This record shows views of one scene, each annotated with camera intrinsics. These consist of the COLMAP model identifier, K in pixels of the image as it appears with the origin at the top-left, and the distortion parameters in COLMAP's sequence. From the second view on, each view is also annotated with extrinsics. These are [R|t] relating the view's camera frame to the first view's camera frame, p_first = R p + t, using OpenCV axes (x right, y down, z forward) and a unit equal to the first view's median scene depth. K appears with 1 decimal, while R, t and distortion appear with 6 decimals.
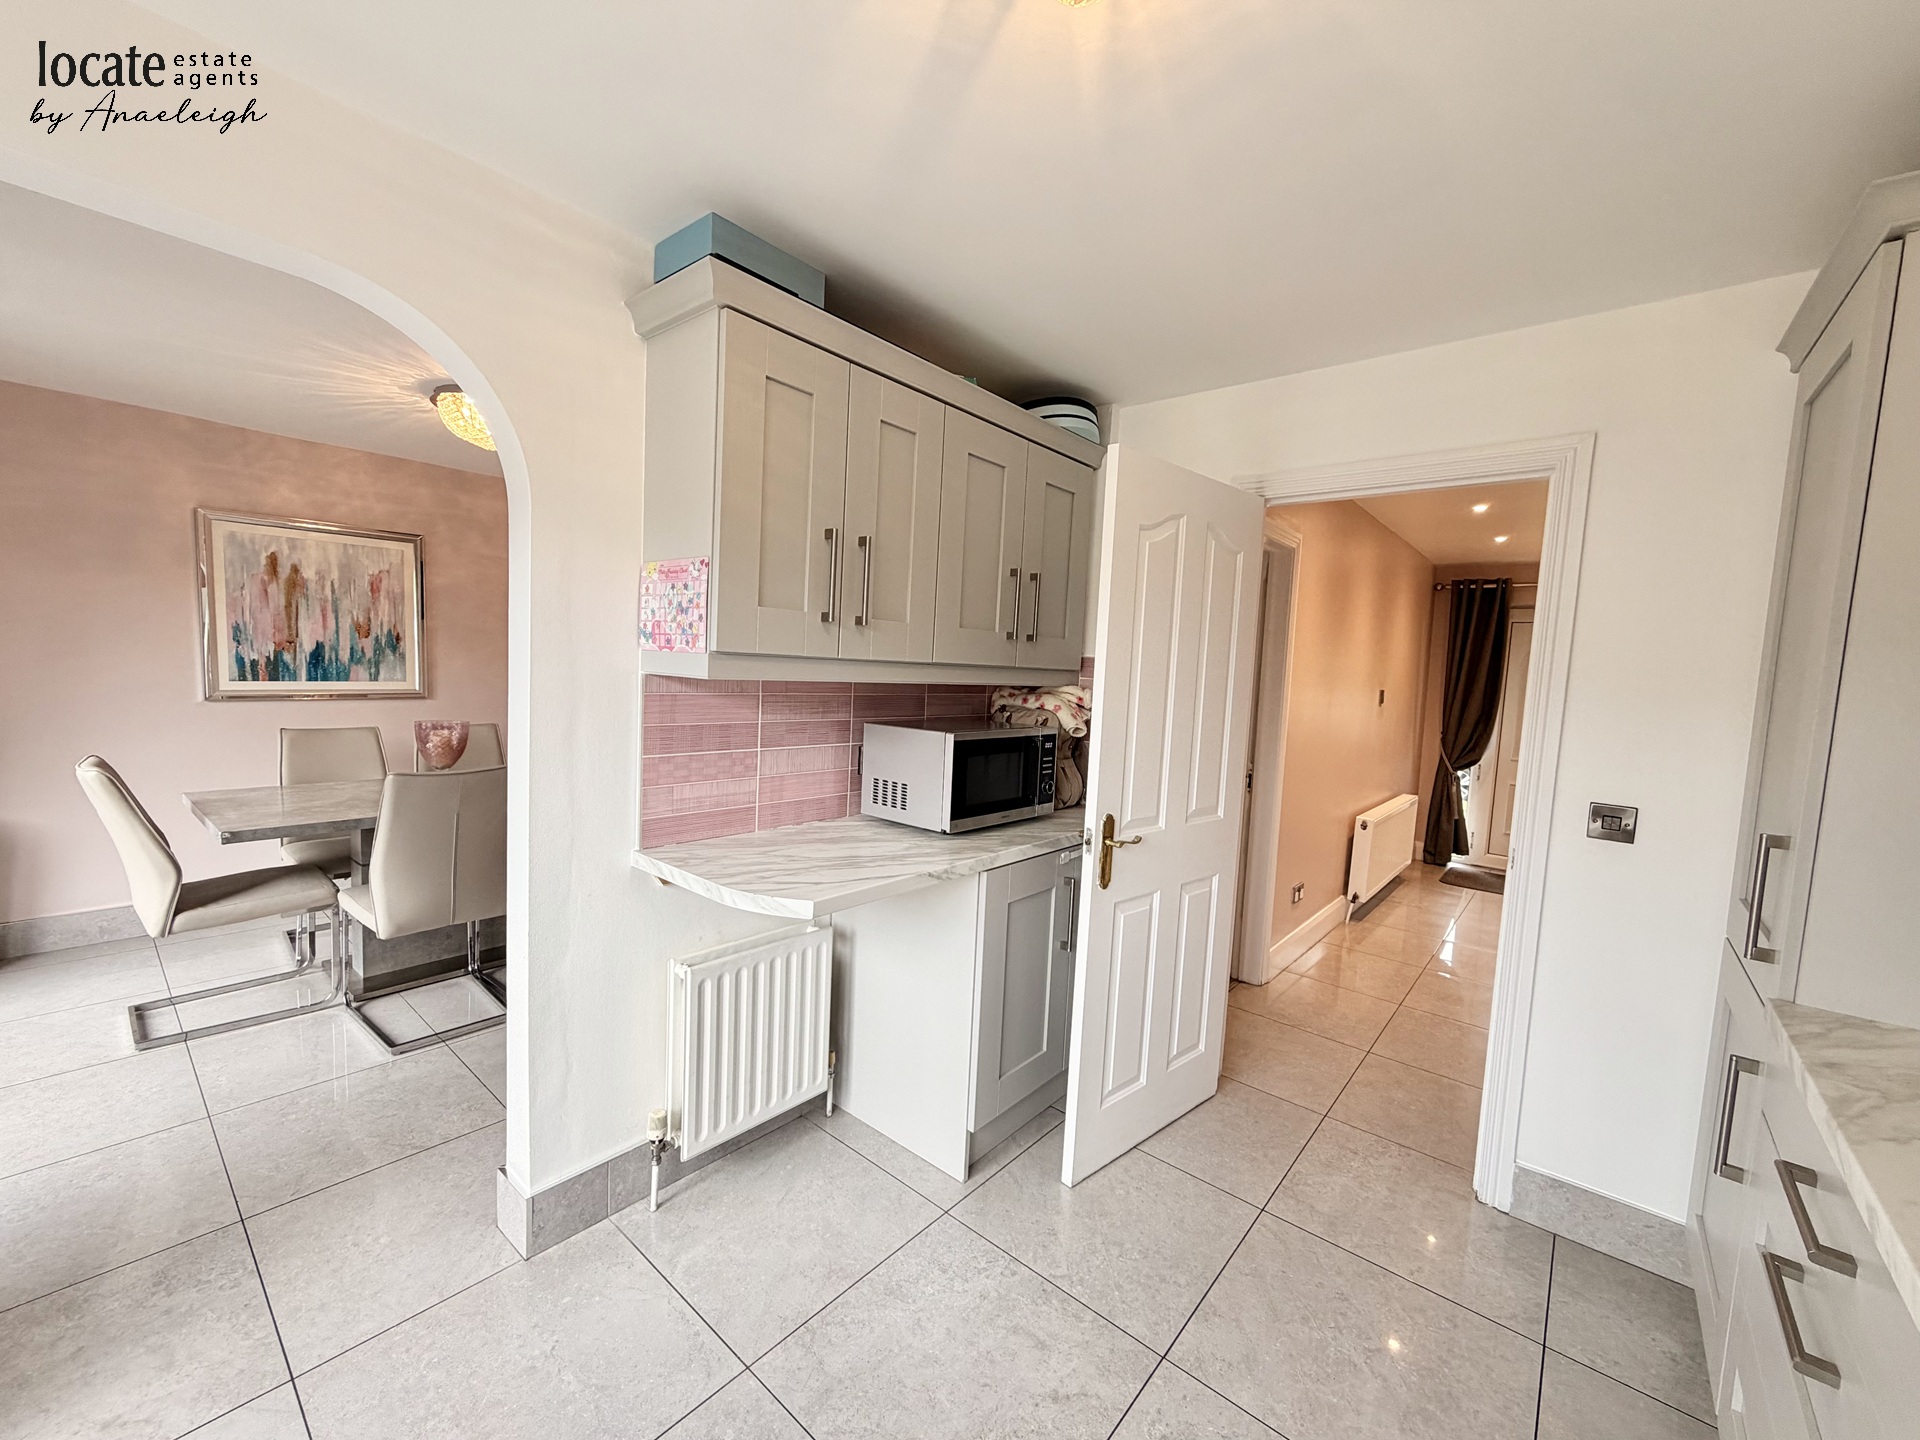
lens RADIAL K [[765.9, 0, 953.7], [0, 765.9, 726.0], [0, 0, 1]] dist [0.001300, -0.001150]
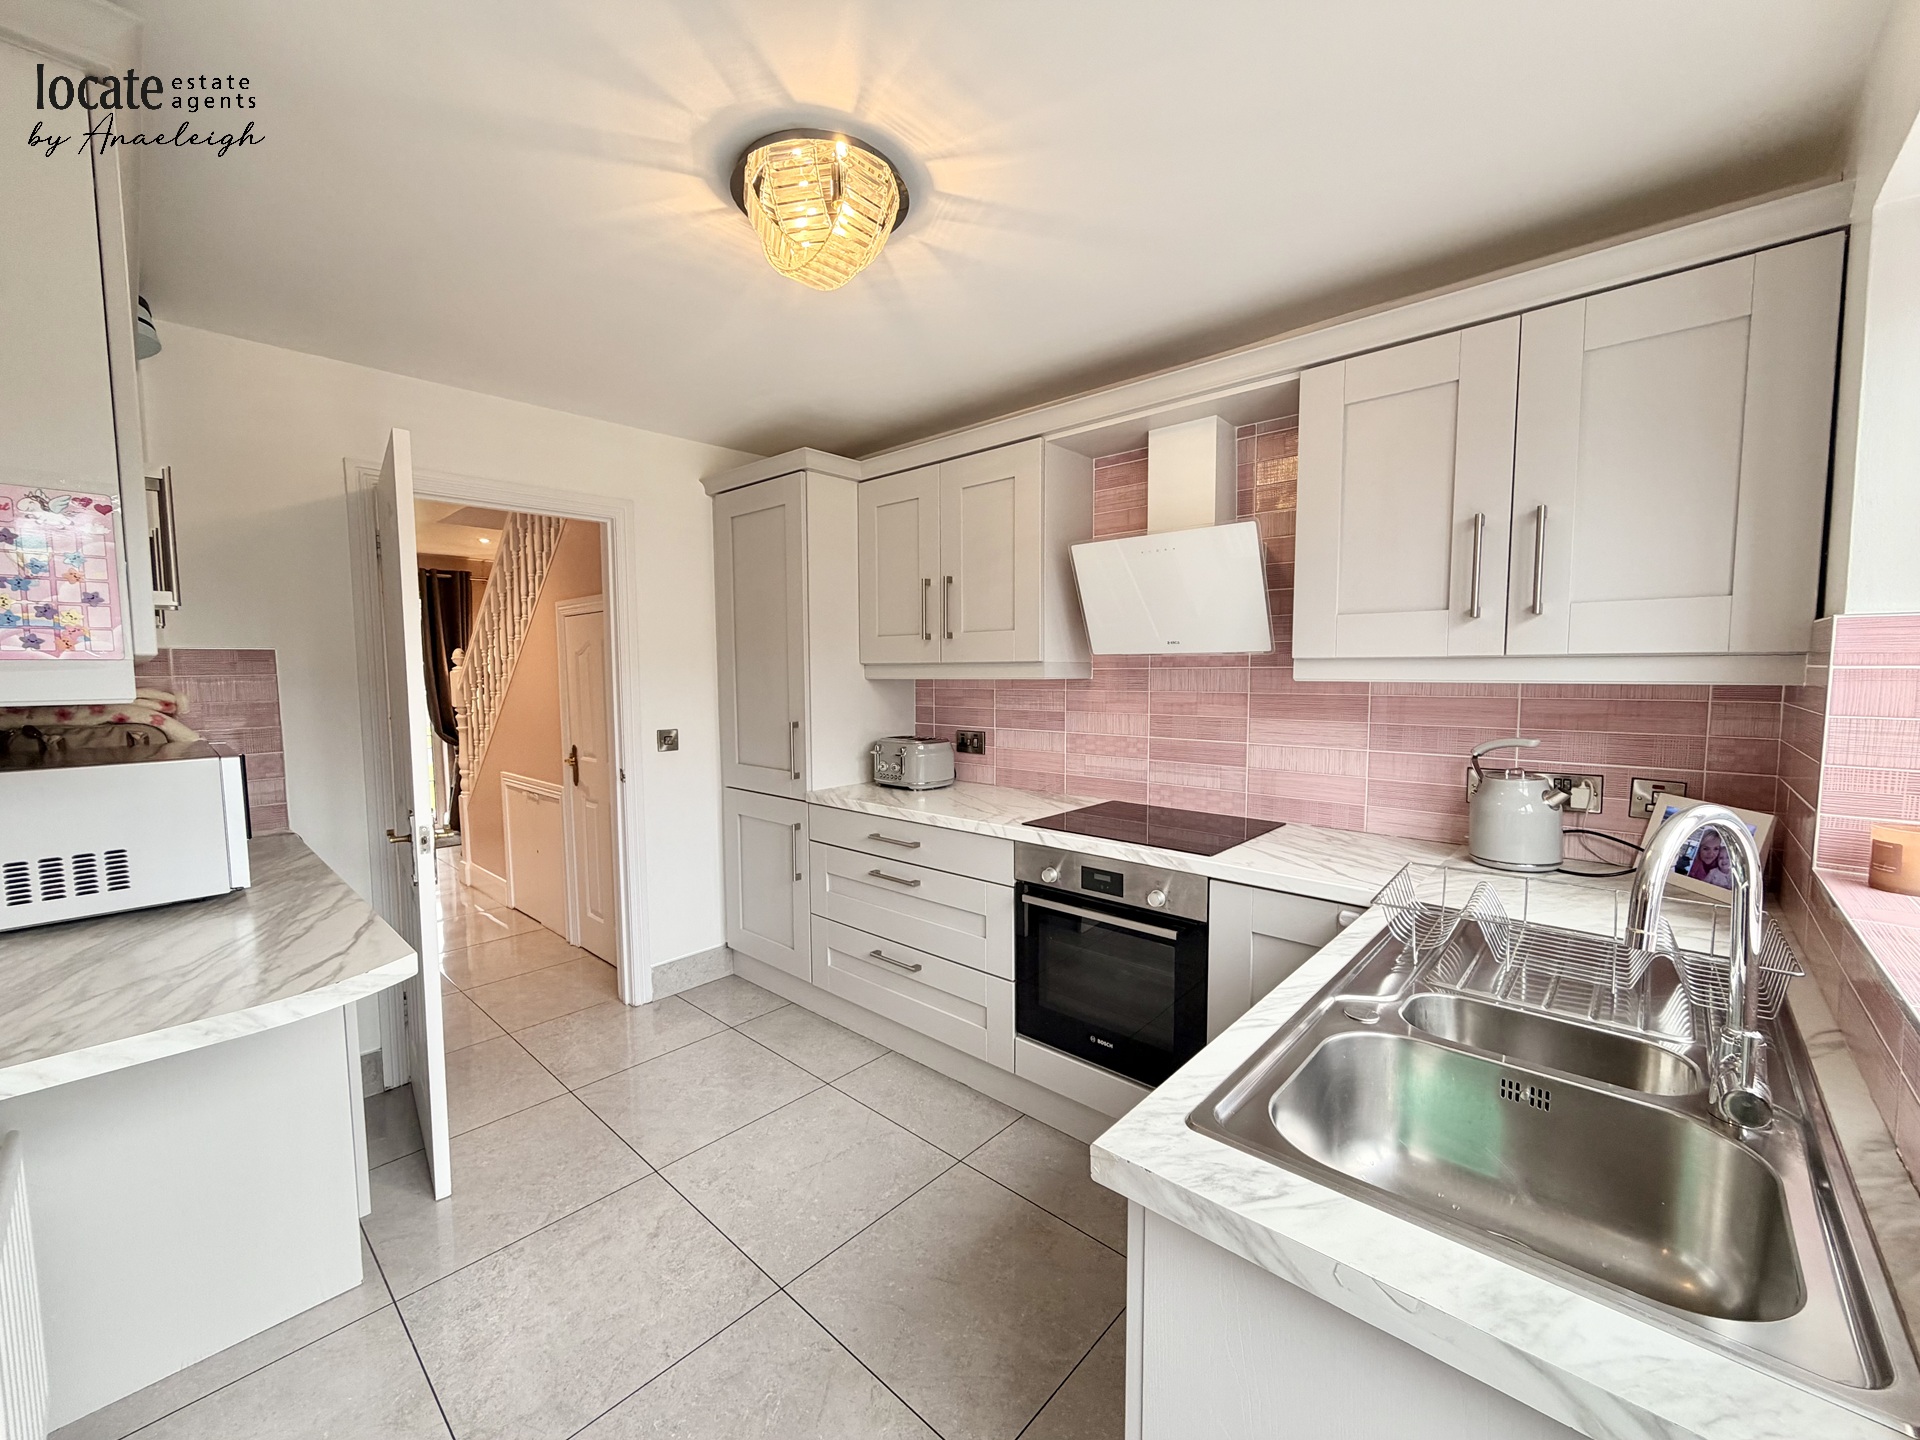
lens RADIAL K [[765.9, 0, 958.8], [0, 765.9, 722.7], [0, 0, 1]] dist [0.001300, -0.001150]
pose [[0.030986, -0.120462, 0.992234, -0.797422], [0.087934, 0.989190, 0.117346, -0.052929], [-0.995644, 0.083615, 0.041244, 0.296938]]
